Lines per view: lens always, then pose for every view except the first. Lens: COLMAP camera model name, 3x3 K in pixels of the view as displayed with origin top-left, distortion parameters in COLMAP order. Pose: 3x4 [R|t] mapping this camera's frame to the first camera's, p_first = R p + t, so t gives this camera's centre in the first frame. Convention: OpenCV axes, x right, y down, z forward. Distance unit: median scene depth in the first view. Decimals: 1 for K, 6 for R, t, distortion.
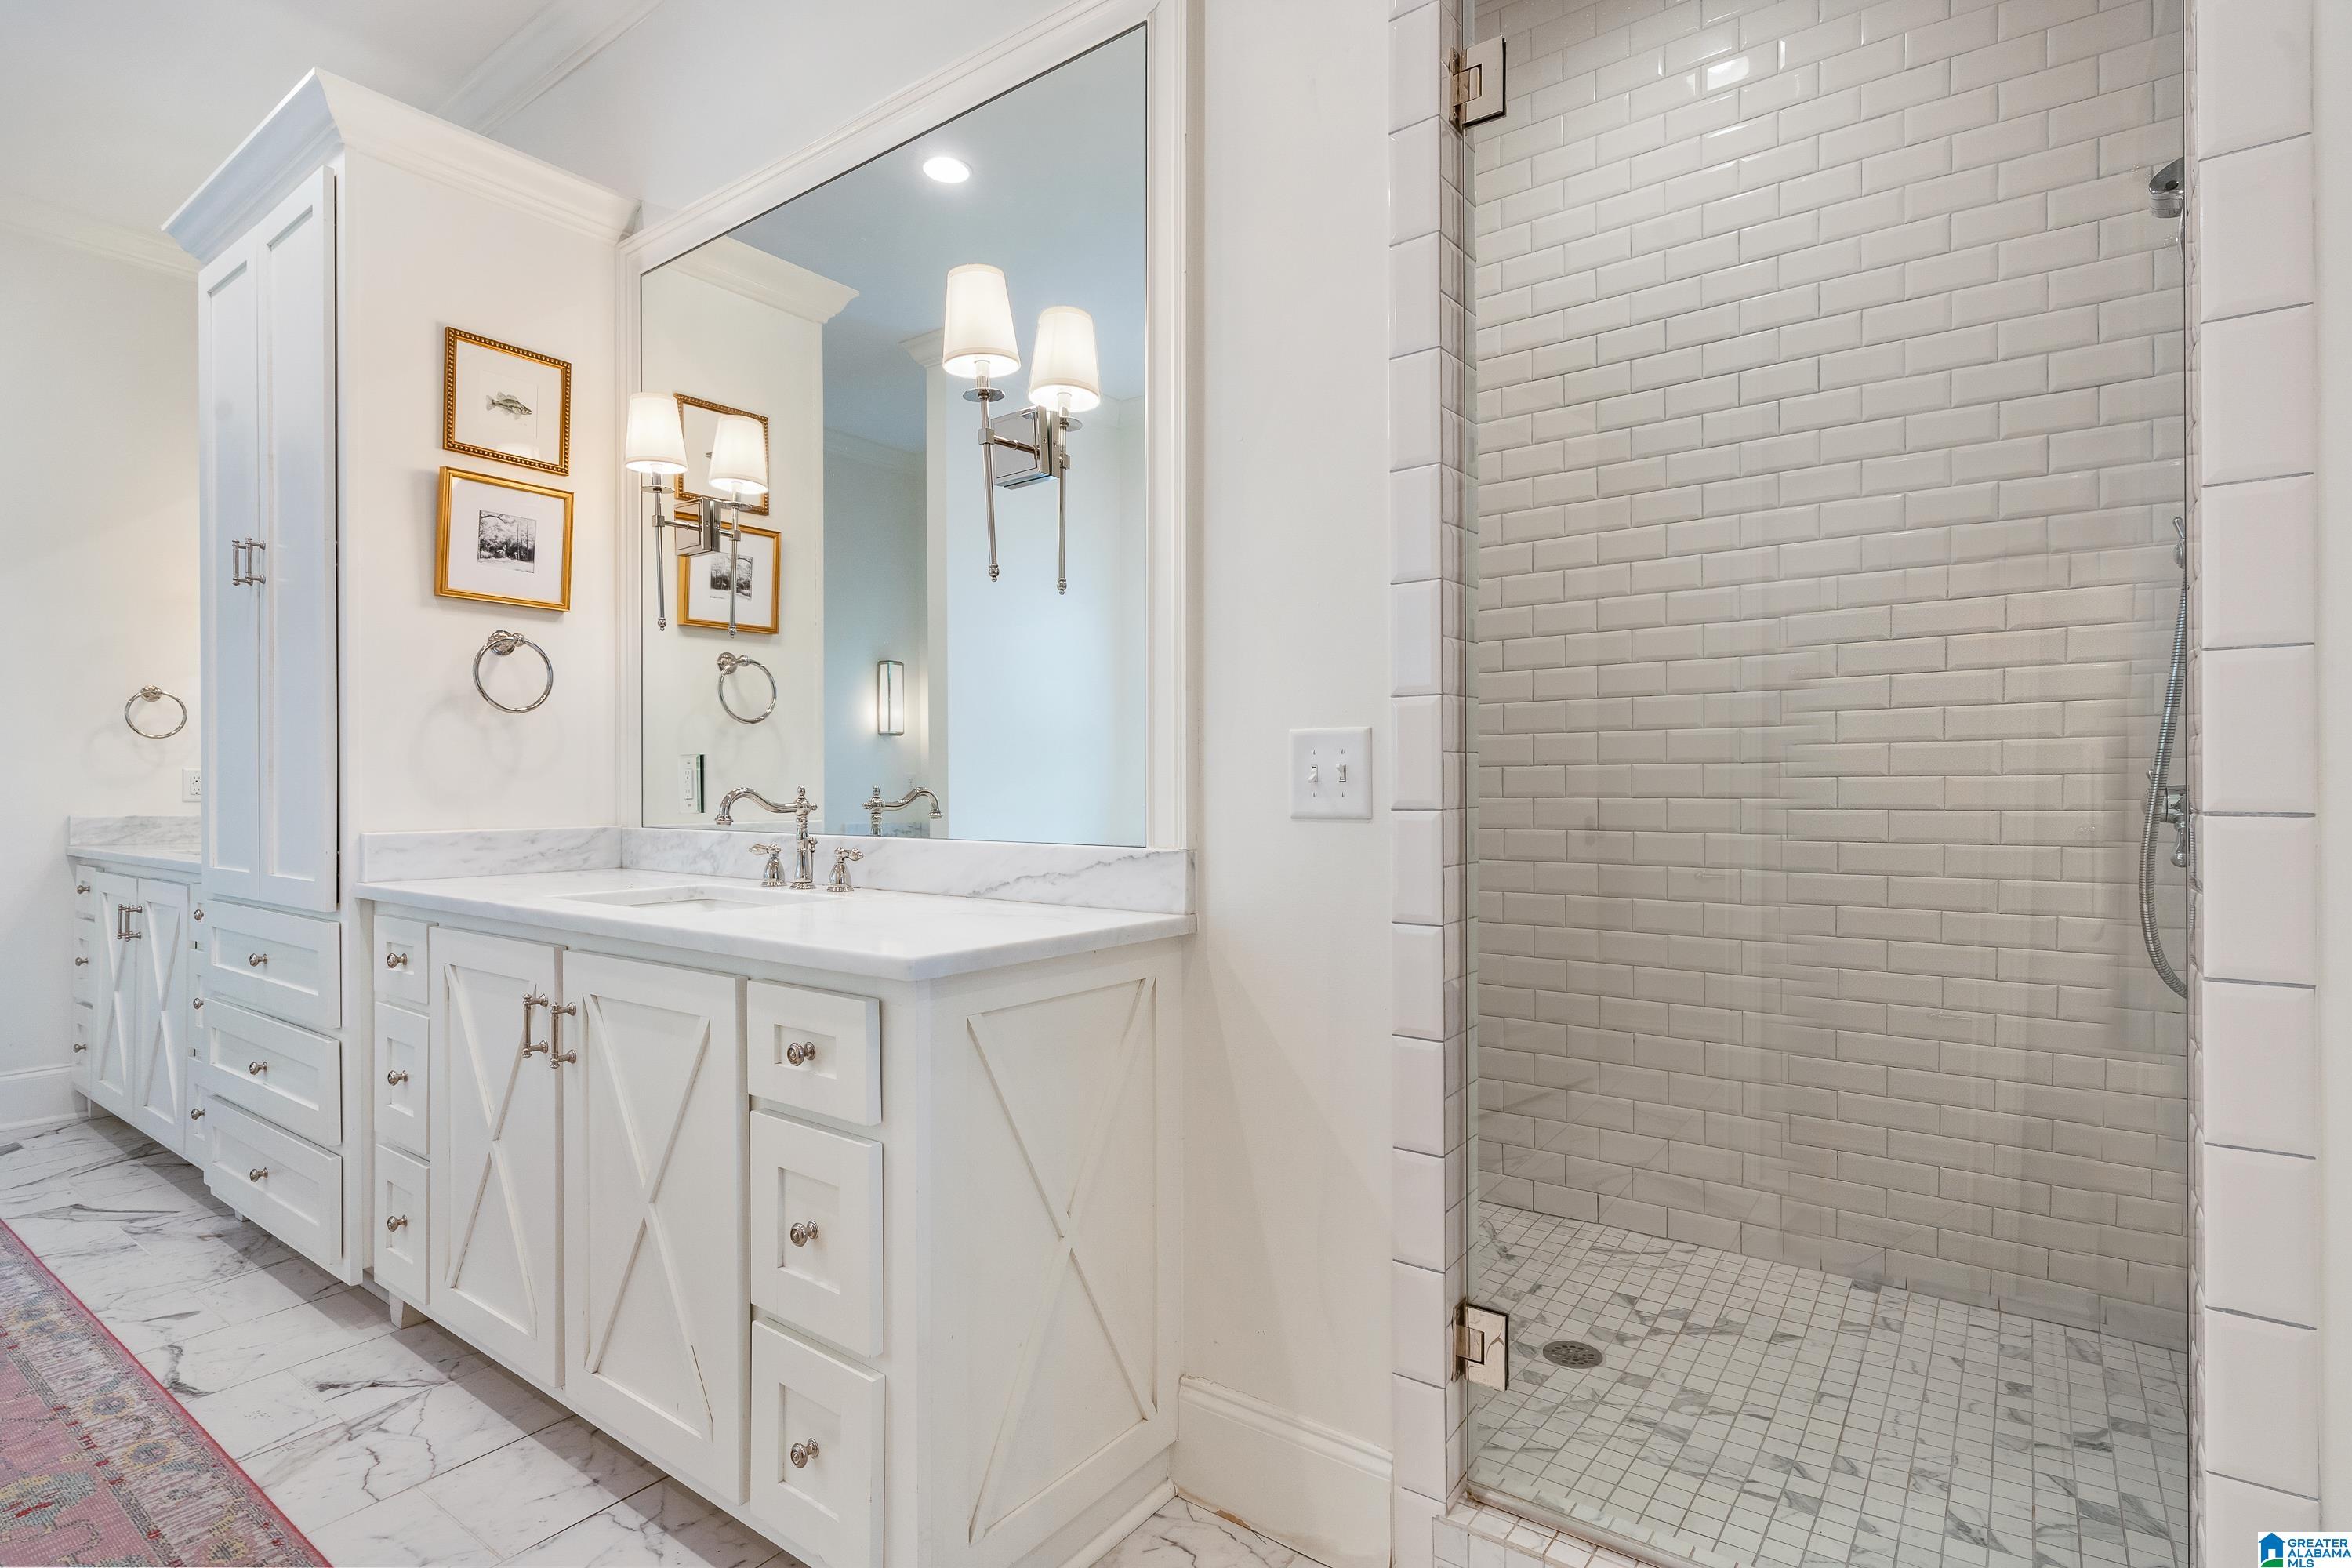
lens RADIAL K [[1138.7, 0, 1176.0], [0, 1138.7, 784.0], [0, 0, 1]] dist [-0.000545, -0.000108]
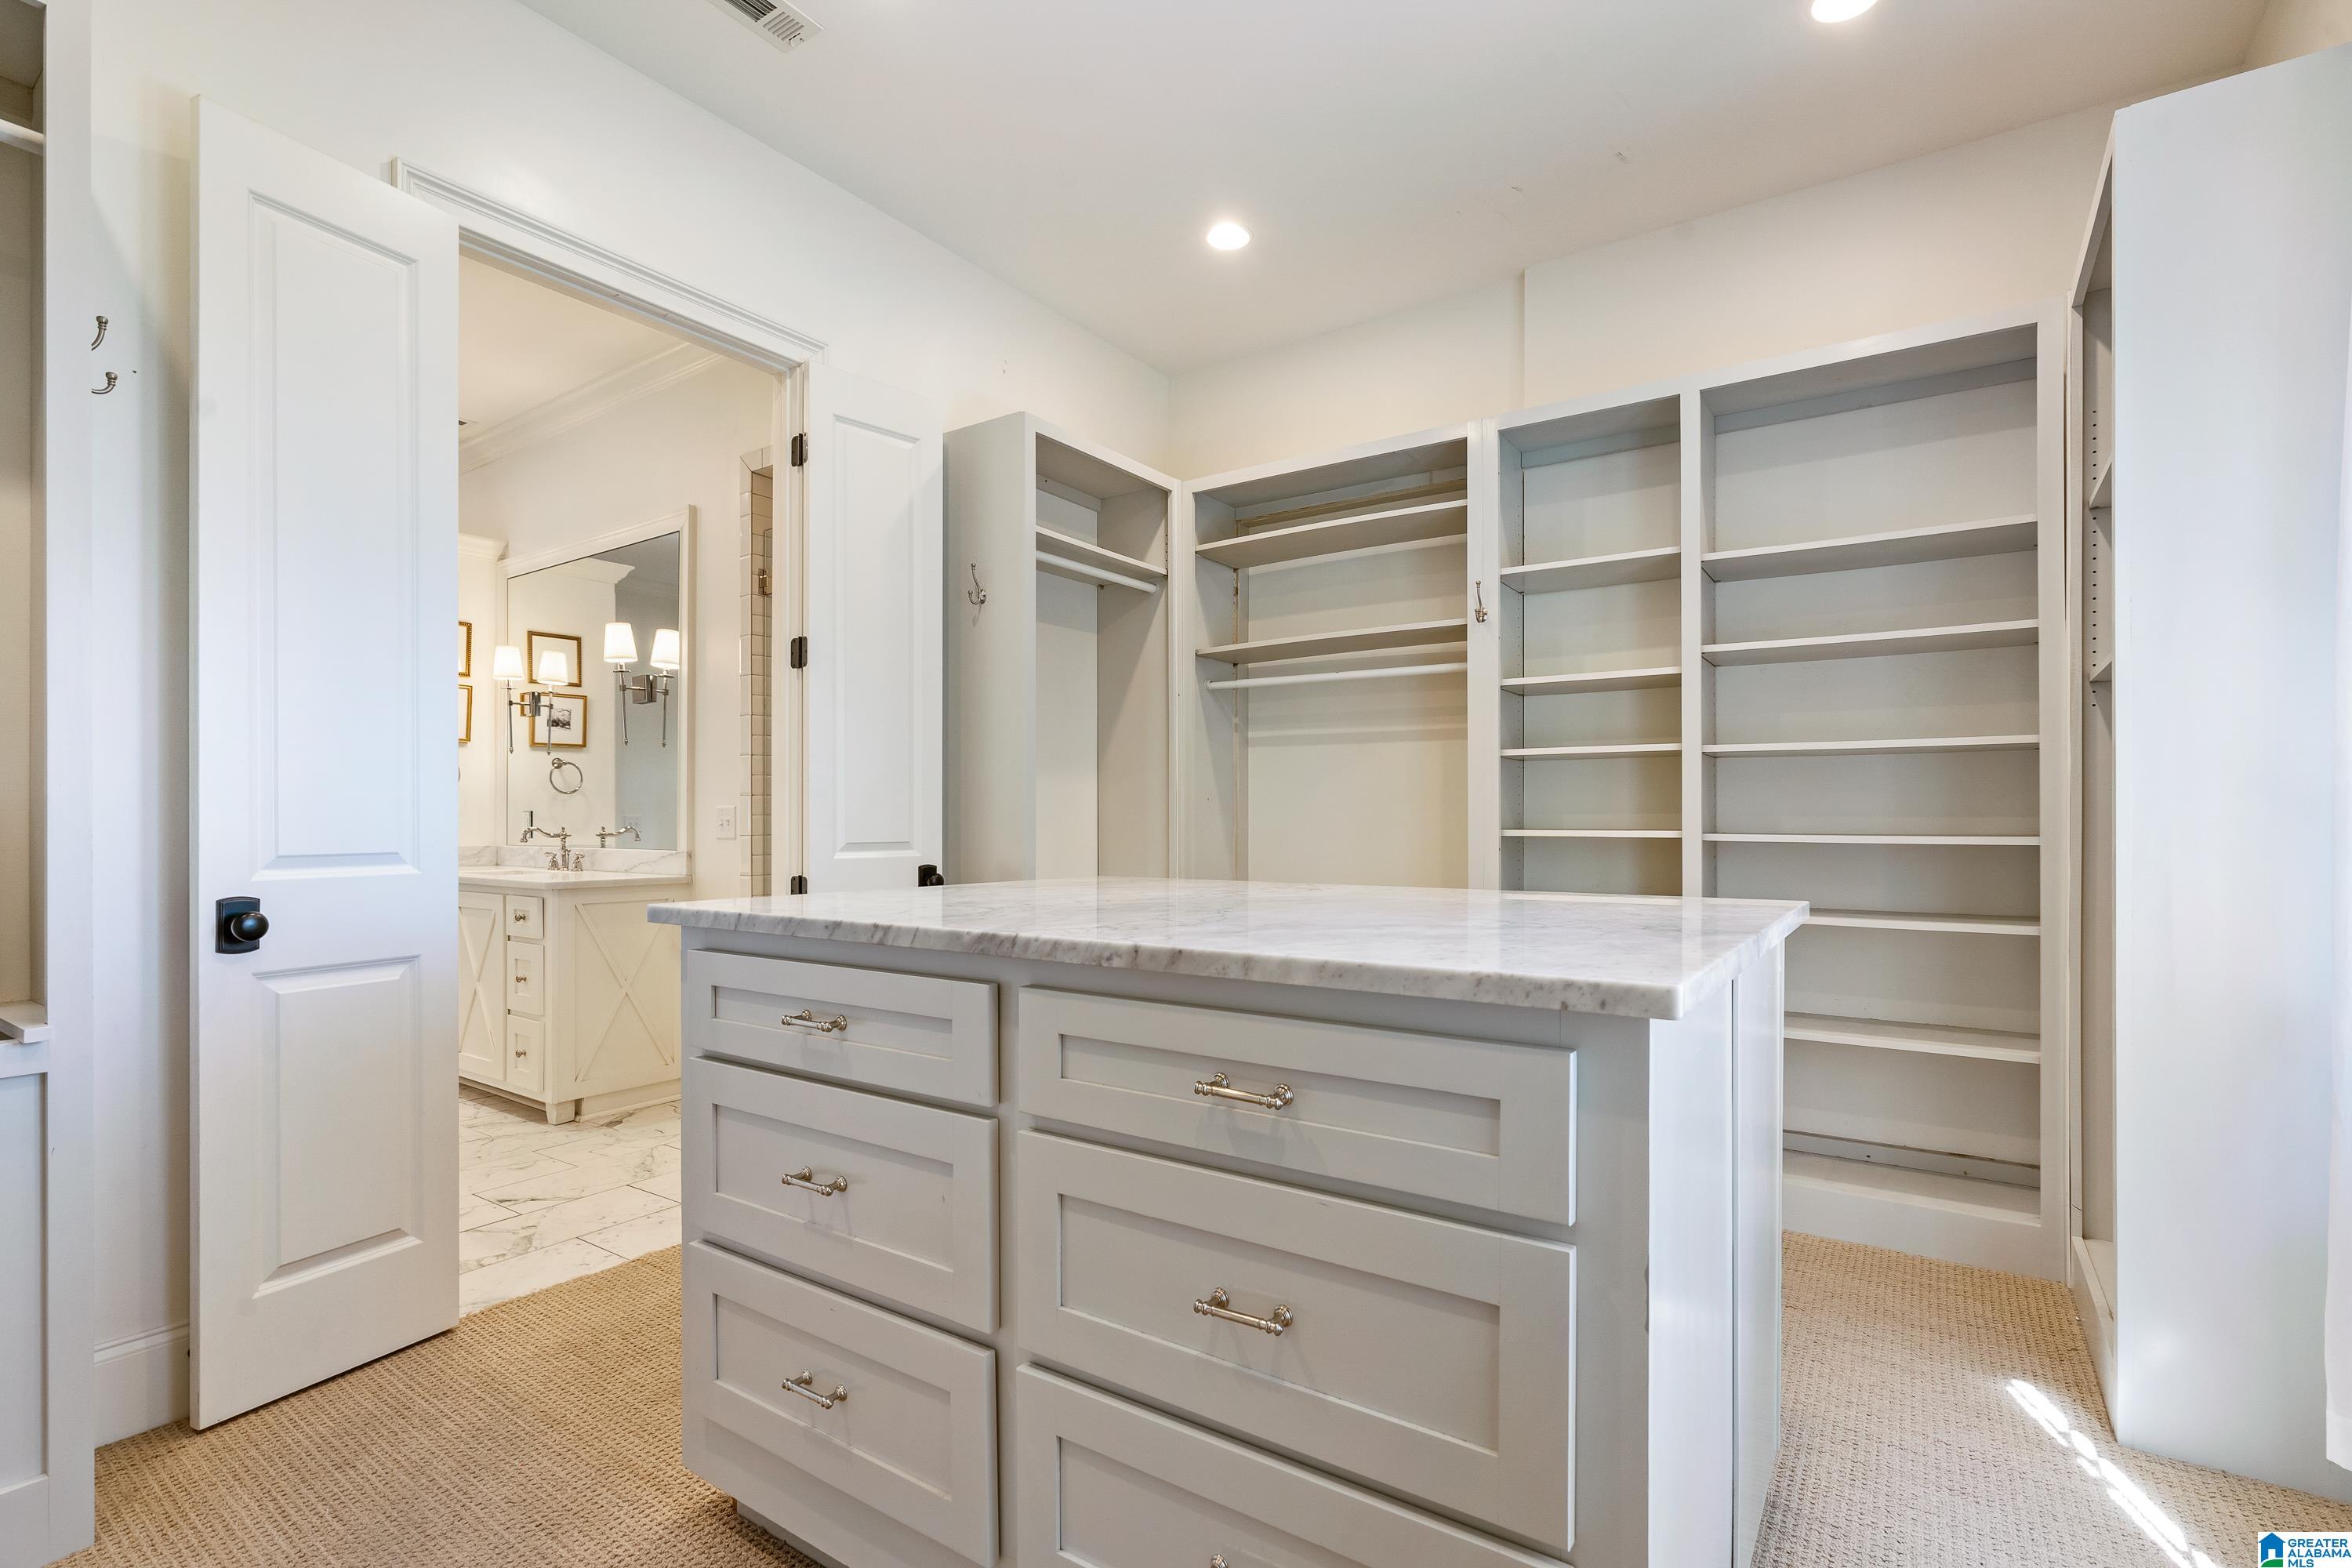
lens RADIAL K [[1087.4, 0, 1173.3], [0, 1087.4, 816.9], [0, 0, 1]] dist [-0.001632, -0.000084]
pose [[0.999919, 0.003217, 0.012303, 0.816389], [-0.003159, 0.999984, -0.004671, -0.009603], [-0.012318, 0.004631, 0.999913, -1.125944]]
